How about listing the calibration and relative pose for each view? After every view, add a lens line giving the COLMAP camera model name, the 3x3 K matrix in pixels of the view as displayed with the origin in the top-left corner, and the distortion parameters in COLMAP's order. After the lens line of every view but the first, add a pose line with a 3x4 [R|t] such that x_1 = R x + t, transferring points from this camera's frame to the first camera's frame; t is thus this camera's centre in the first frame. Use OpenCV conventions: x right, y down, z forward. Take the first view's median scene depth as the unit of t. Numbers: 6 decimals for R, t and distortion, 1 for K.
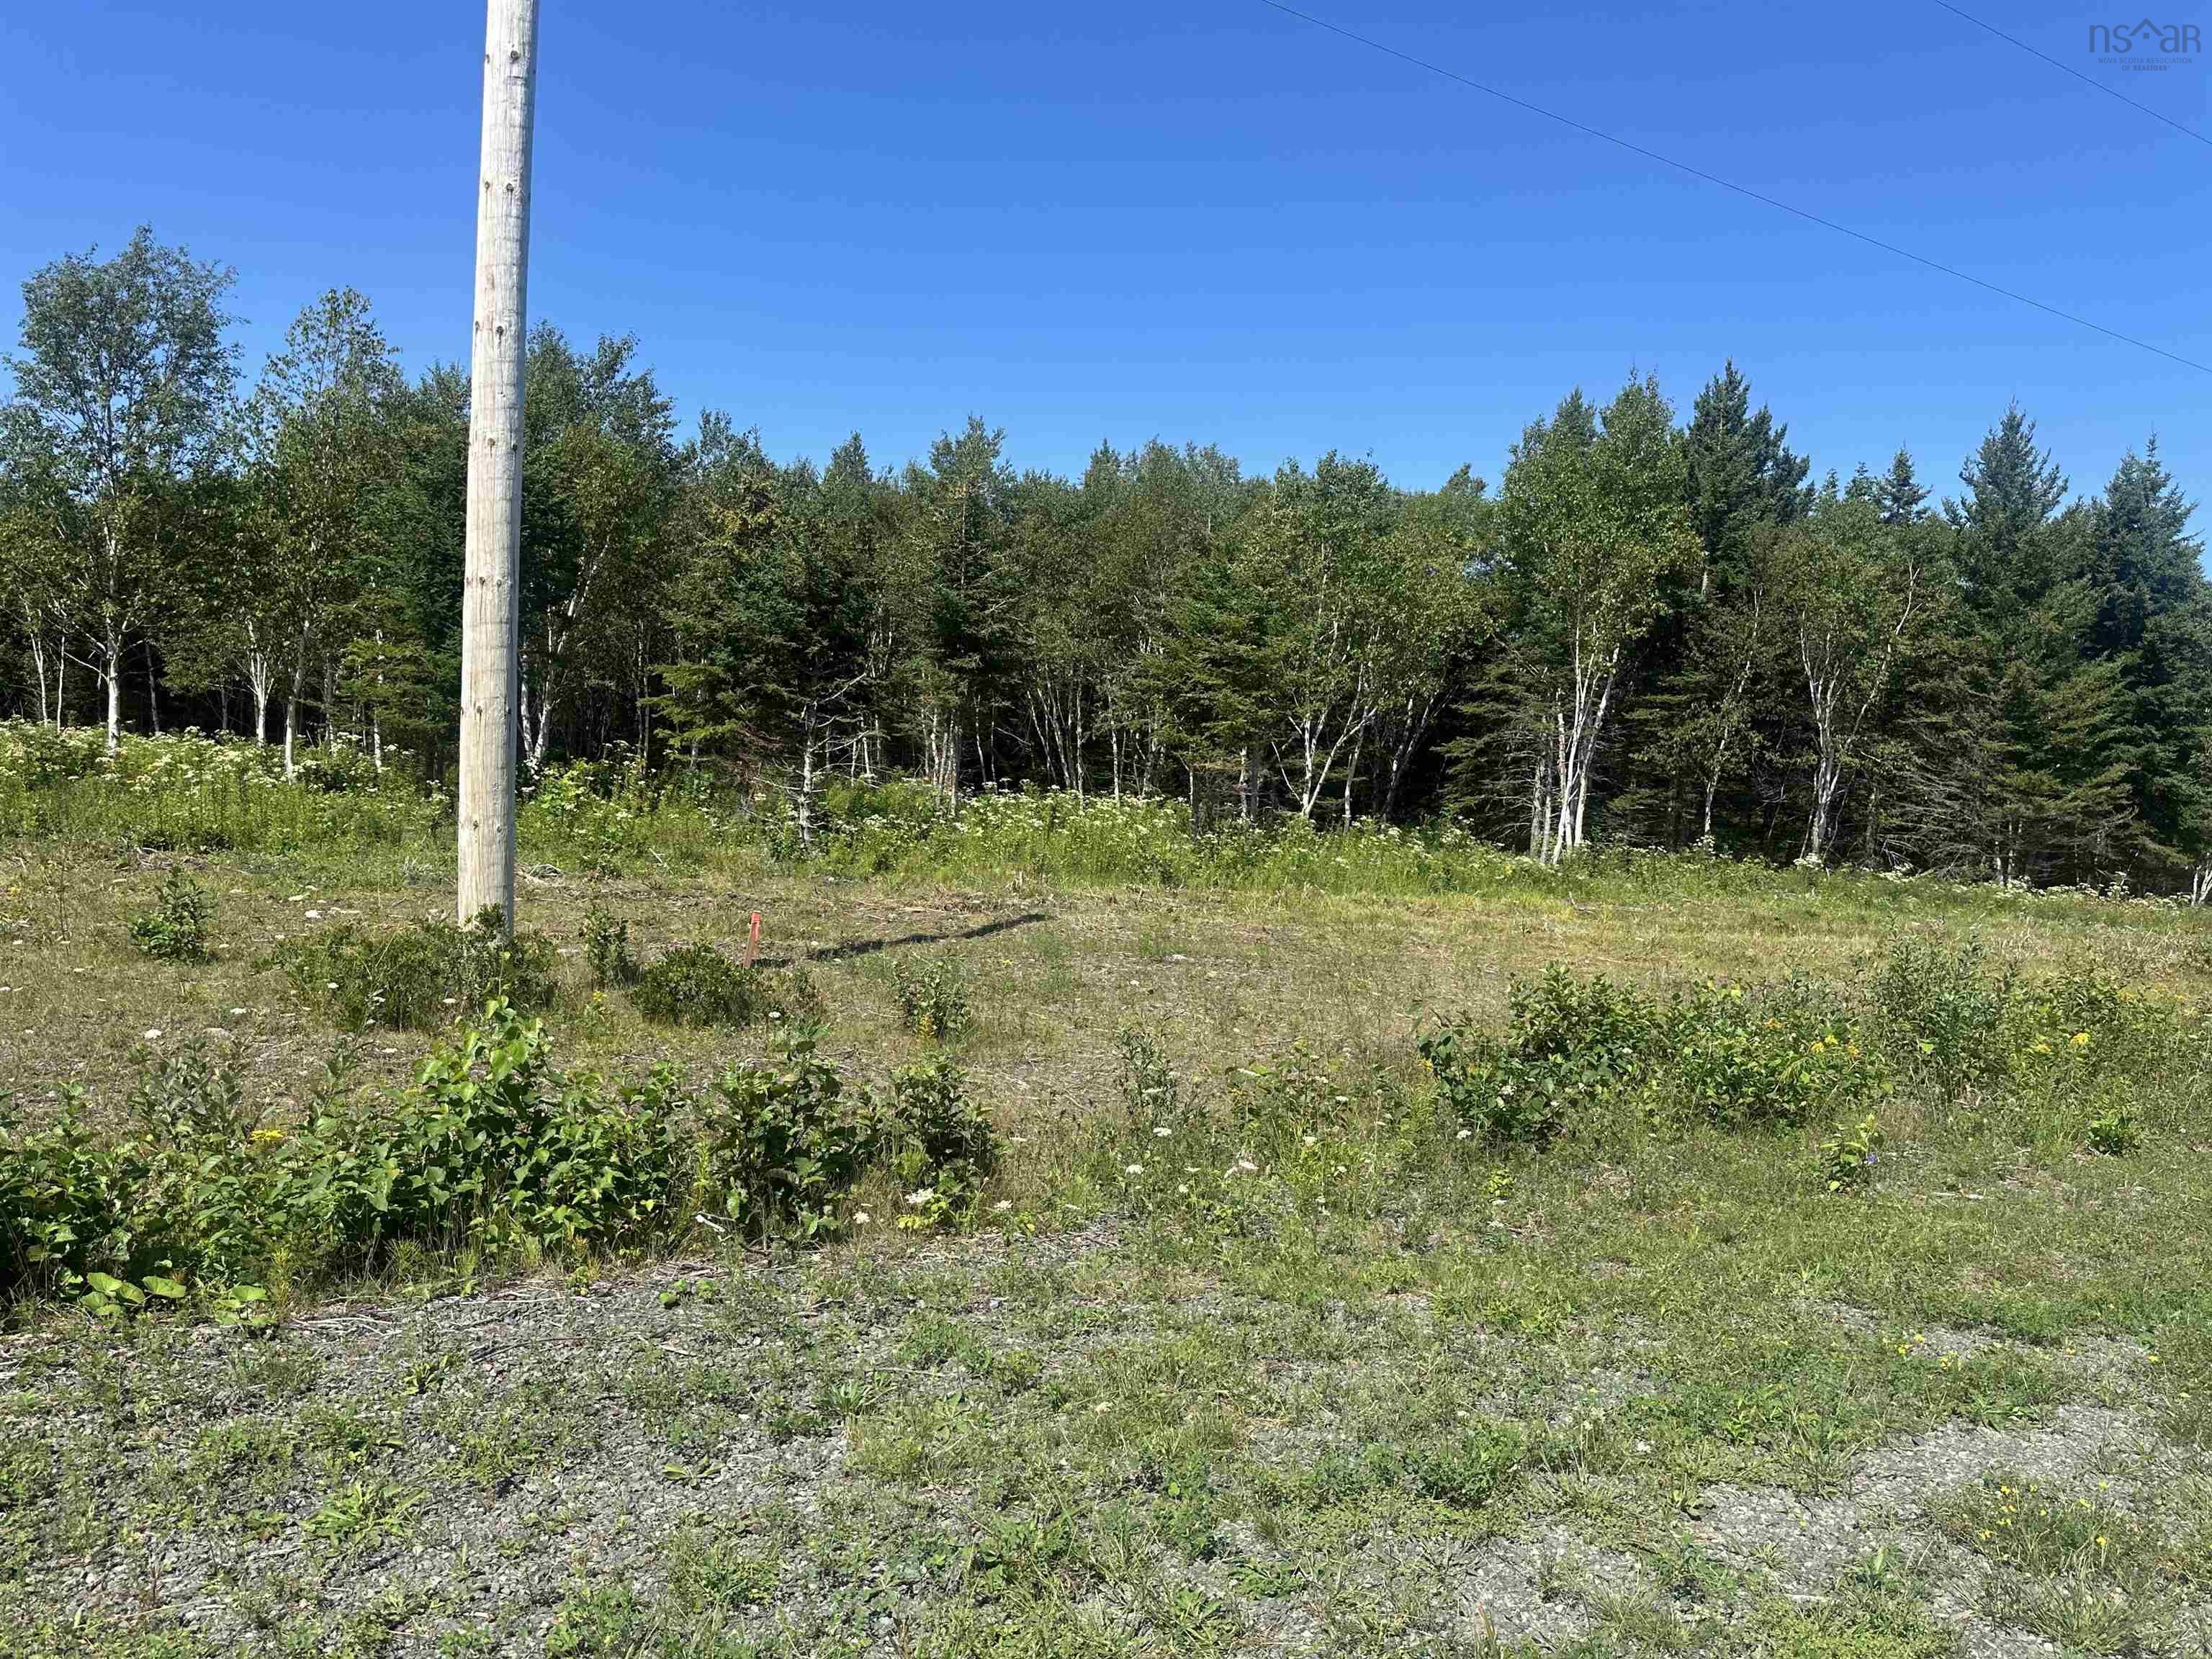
lens RADIAL K [[1527.0, 0, 1104.0], [0, 1527.0, 820.4], [0, 0, 1]] dist [0.002784, -0.029092]
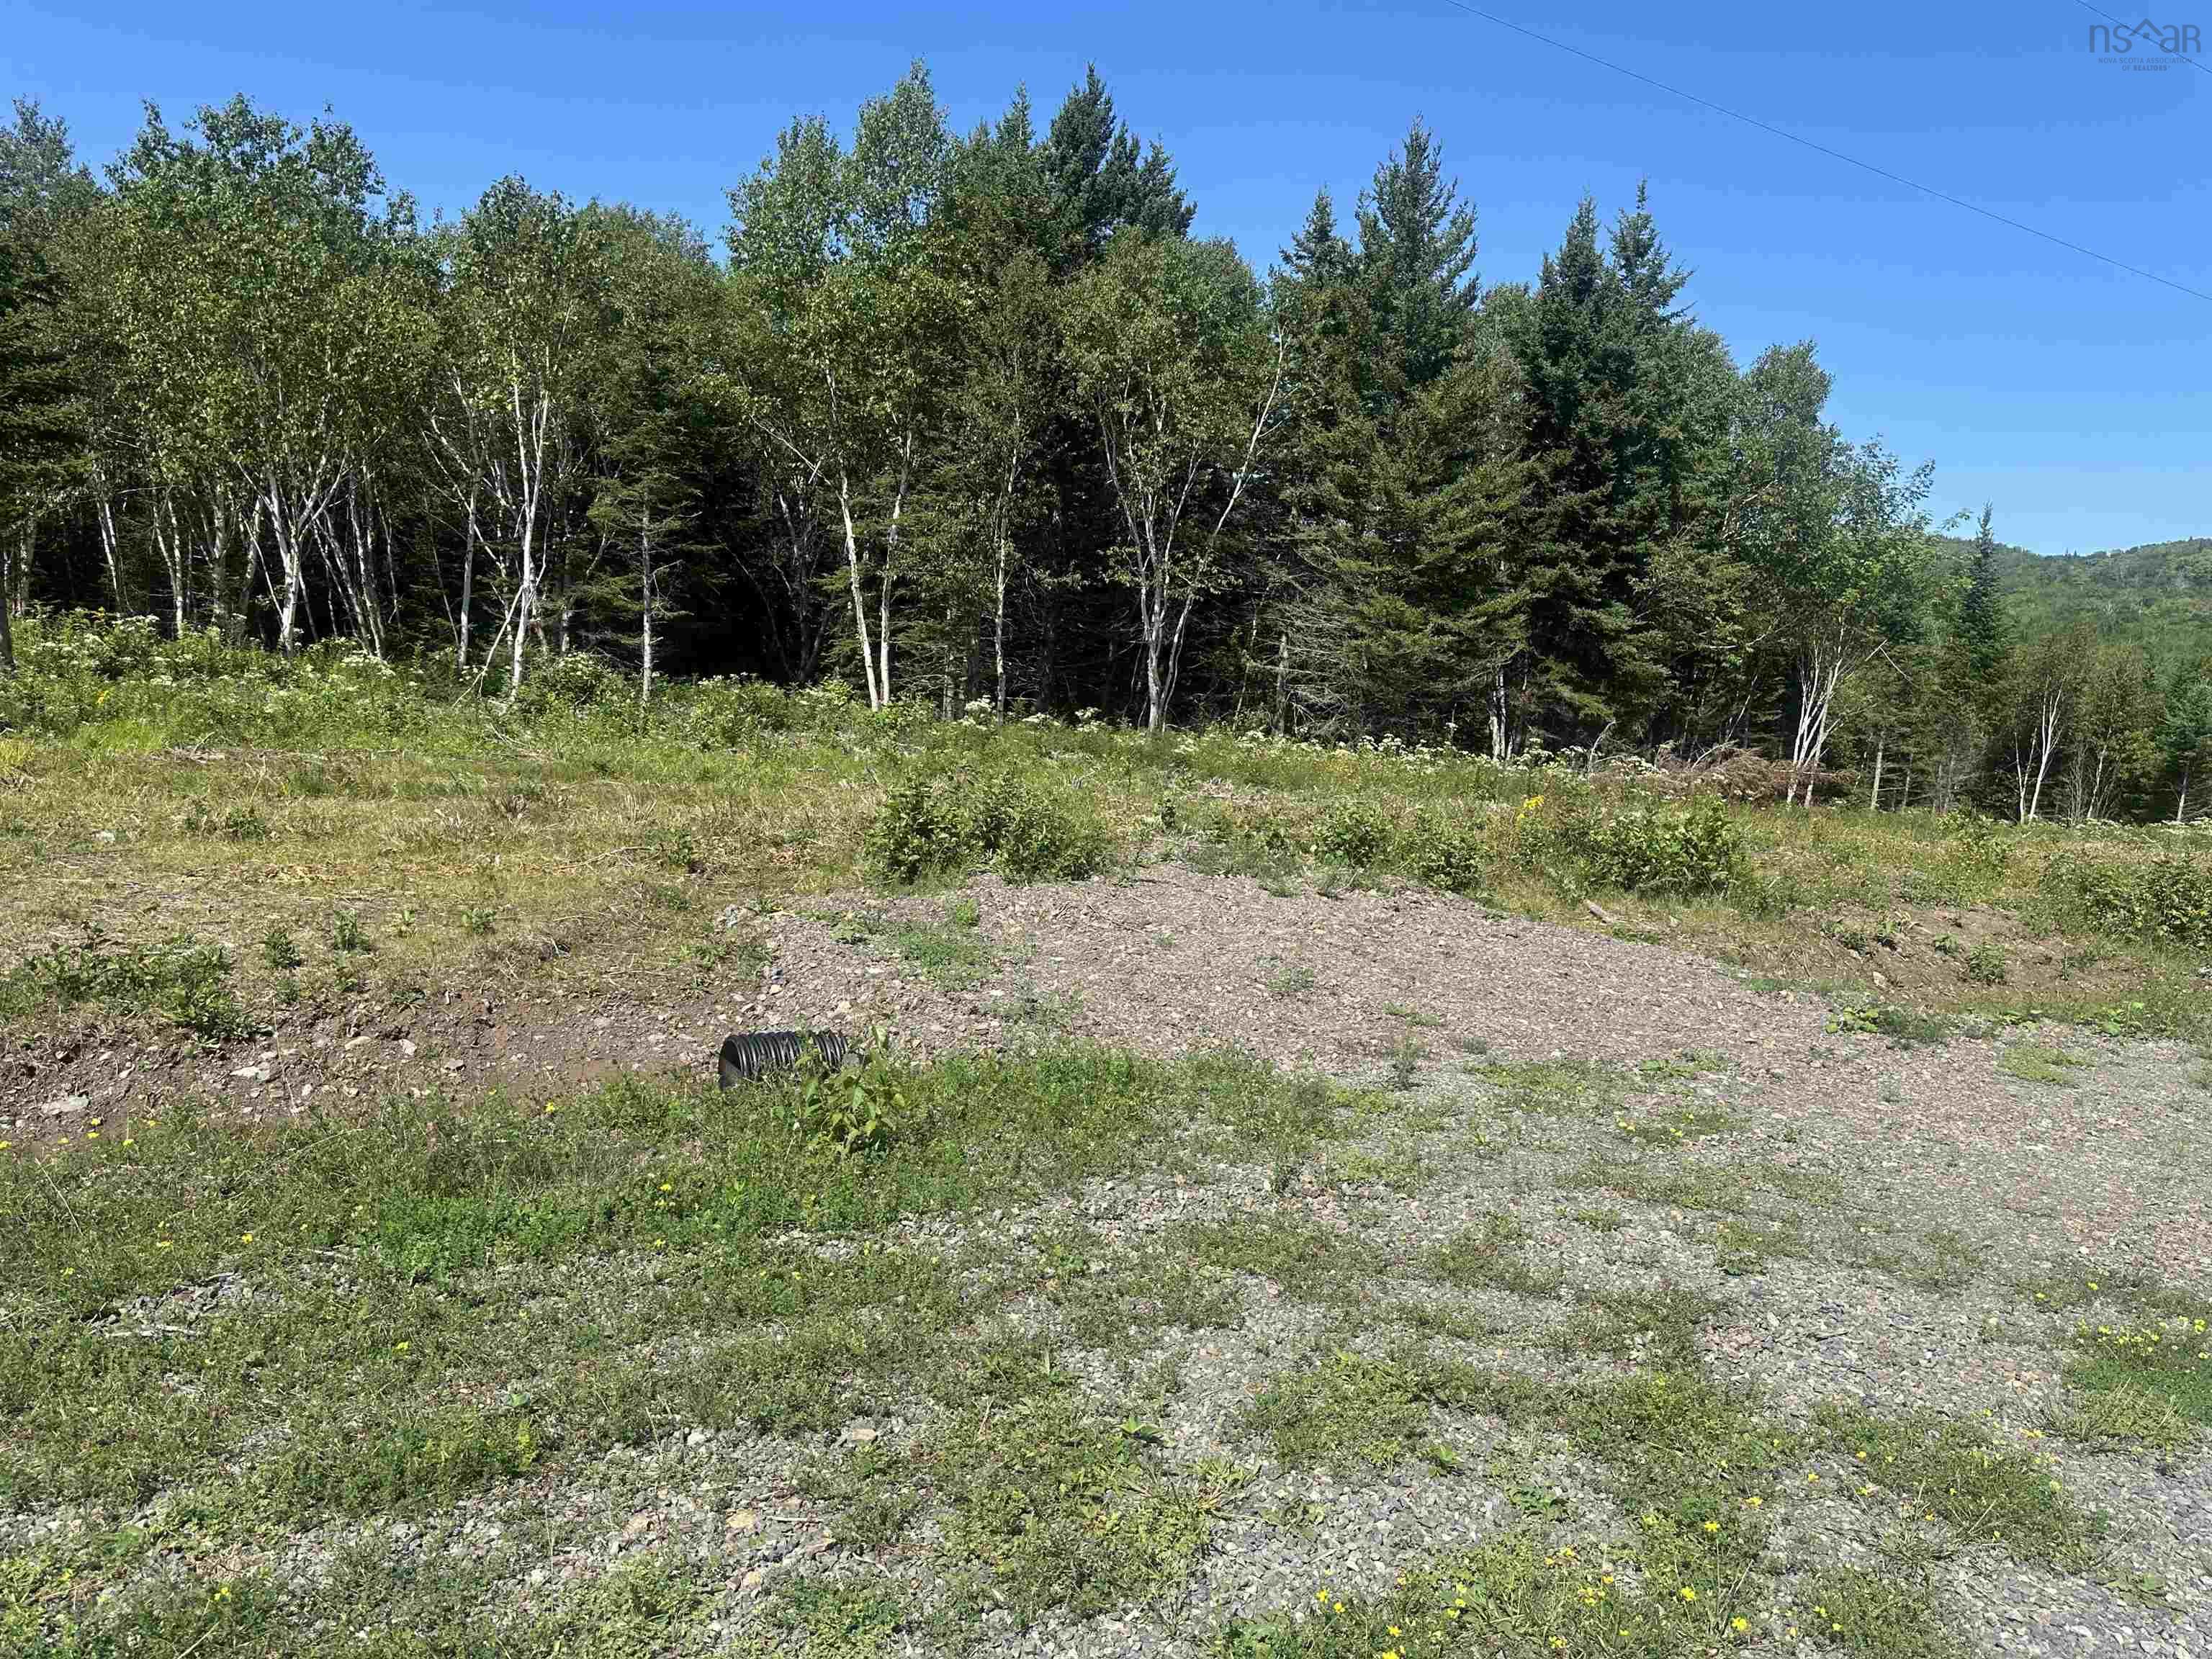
lens RADIAL K [[1533.7, 0, 1105.6], [0, 1533.7, 821.2], [0, 0, 1]] dist [0.146074, -0.274972]
pose [[0.997174, -0.004398, 0.074996, 0.385710], [-0.001411, 0.997012, 0.077230, 0.020692], [-0.075111, -0.077118, 0.994189, 0.200230]]
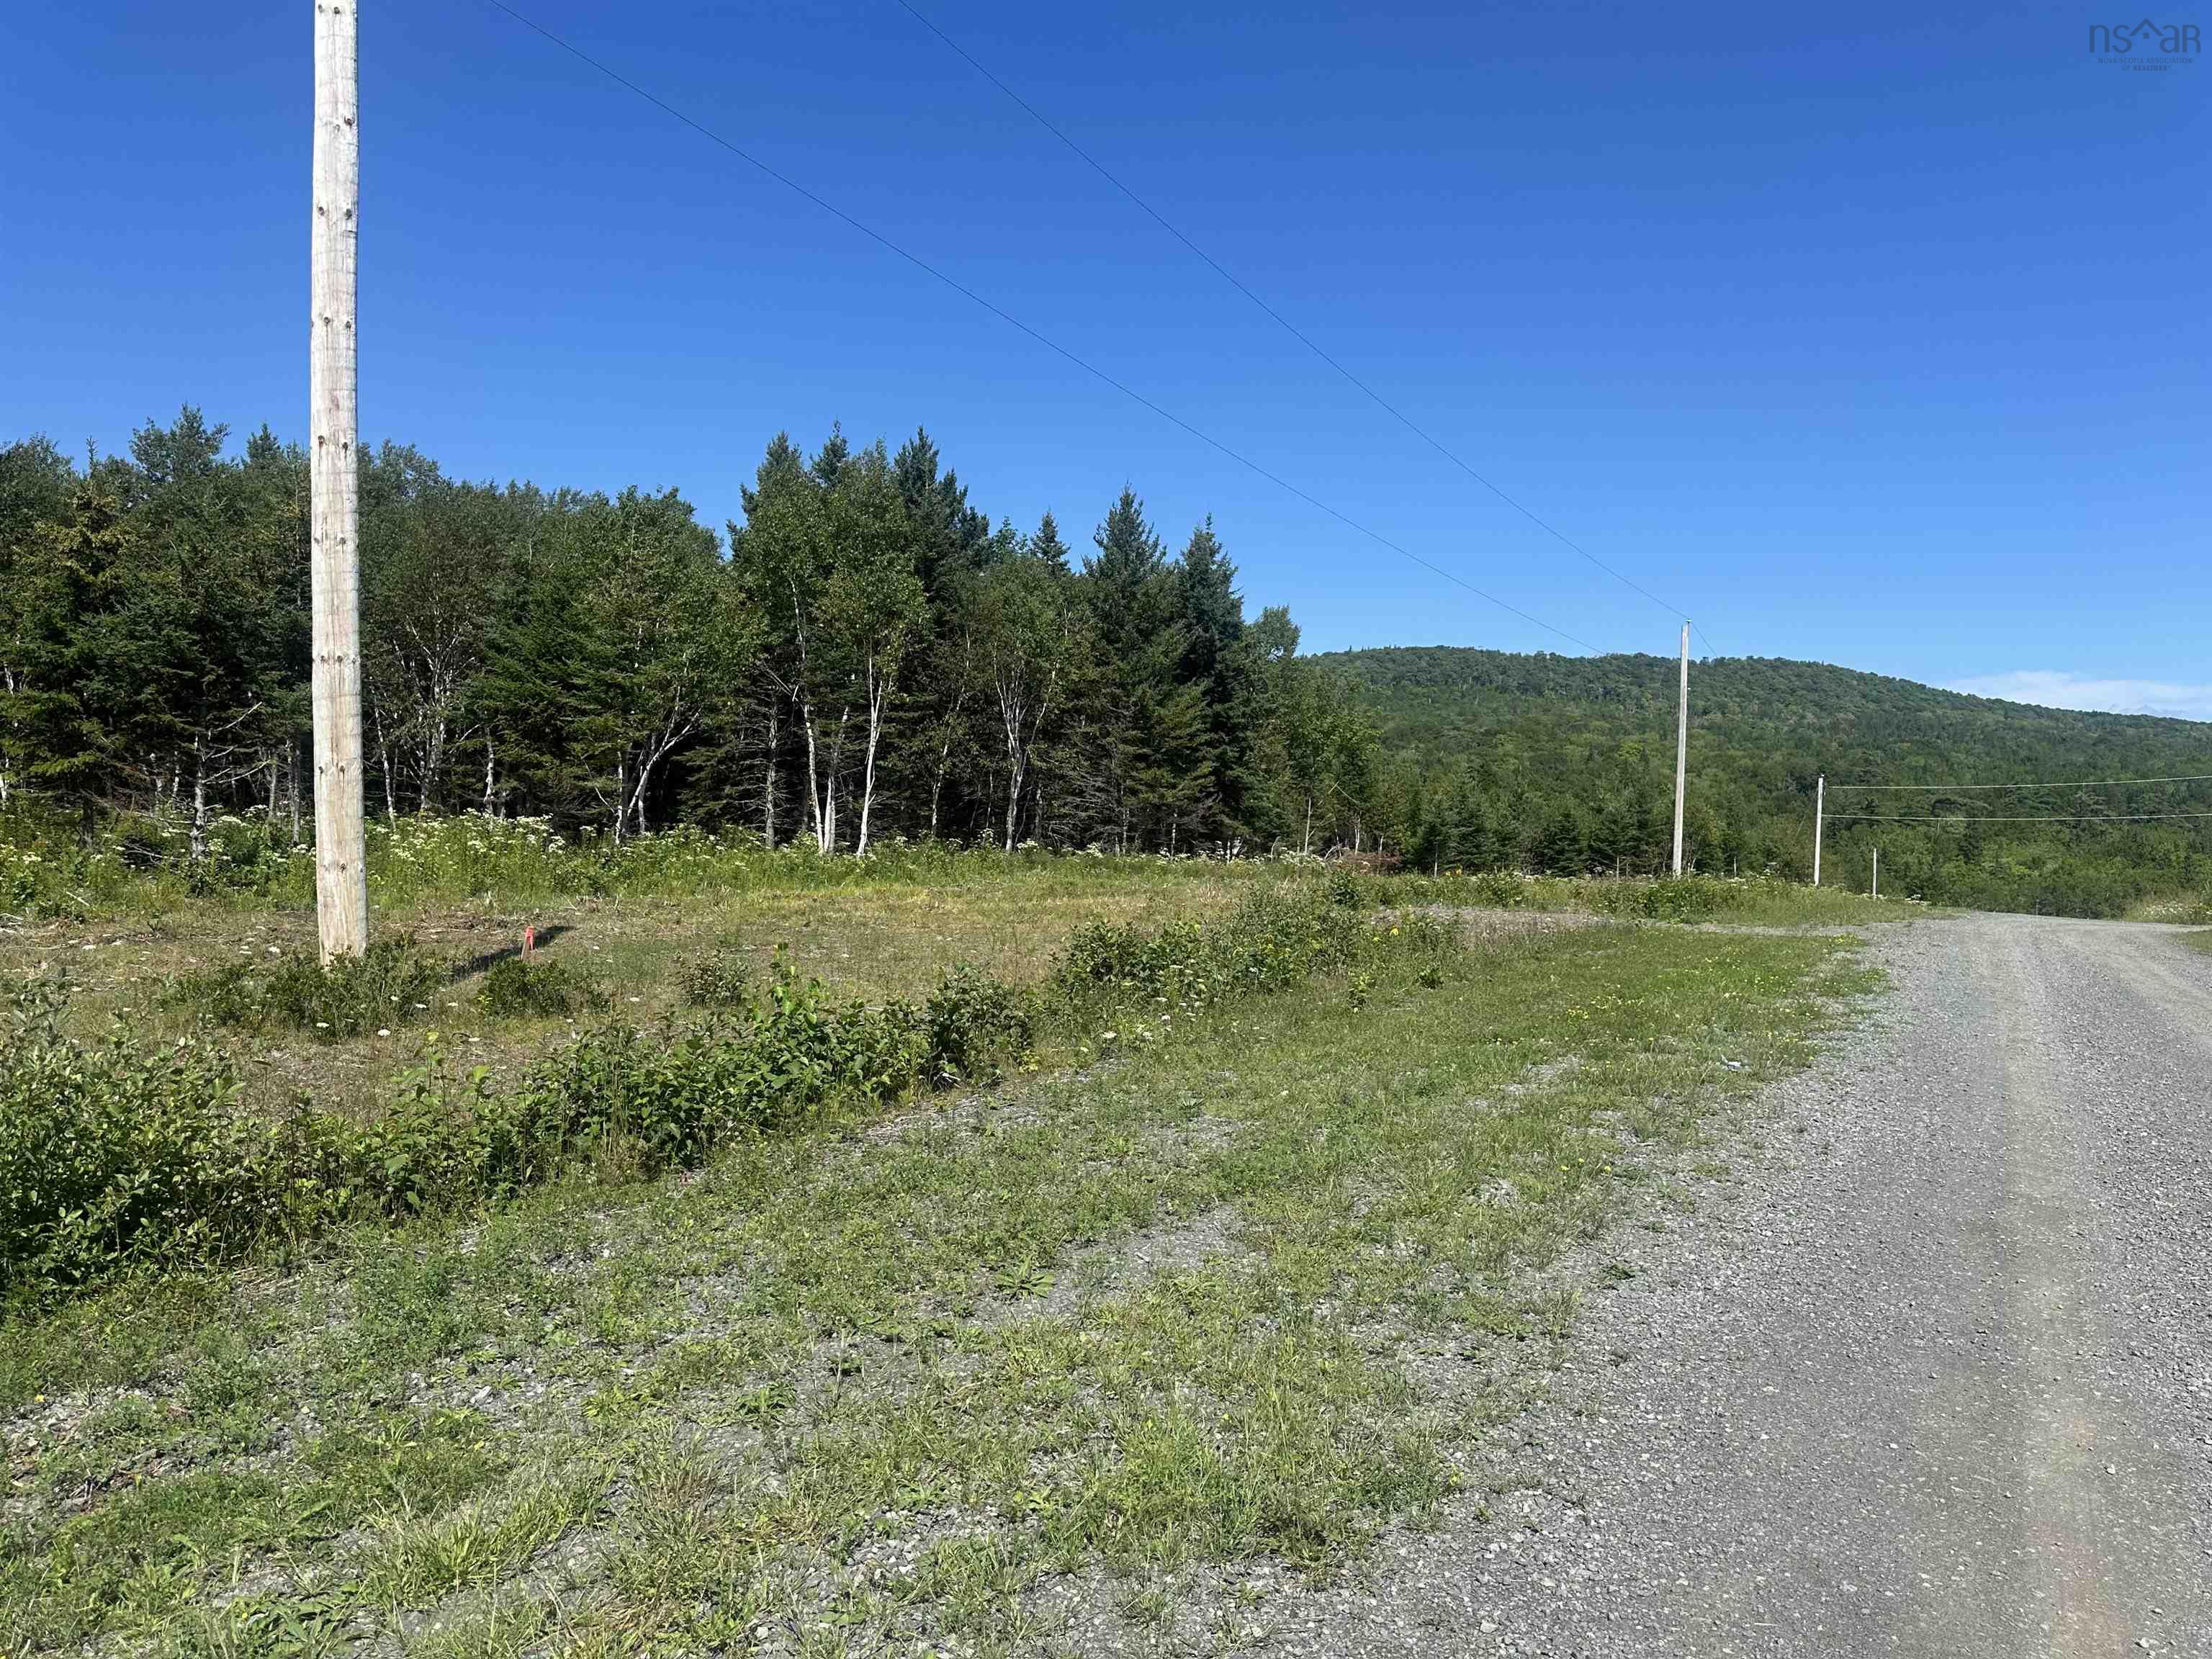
lens RADIAL K [[1533.7, 0, 1105.6], [0, 1533.7, 821.2], [0, 0, 1]] dist [0.146074, -0.274972]
pose [[0.832790, -0.041501, 0.552032, -0.159973], [0.039970, 0.999091, 0.014811, -0.007871], [-0.552145, 0.009730, 0.833692, -0.086718]]
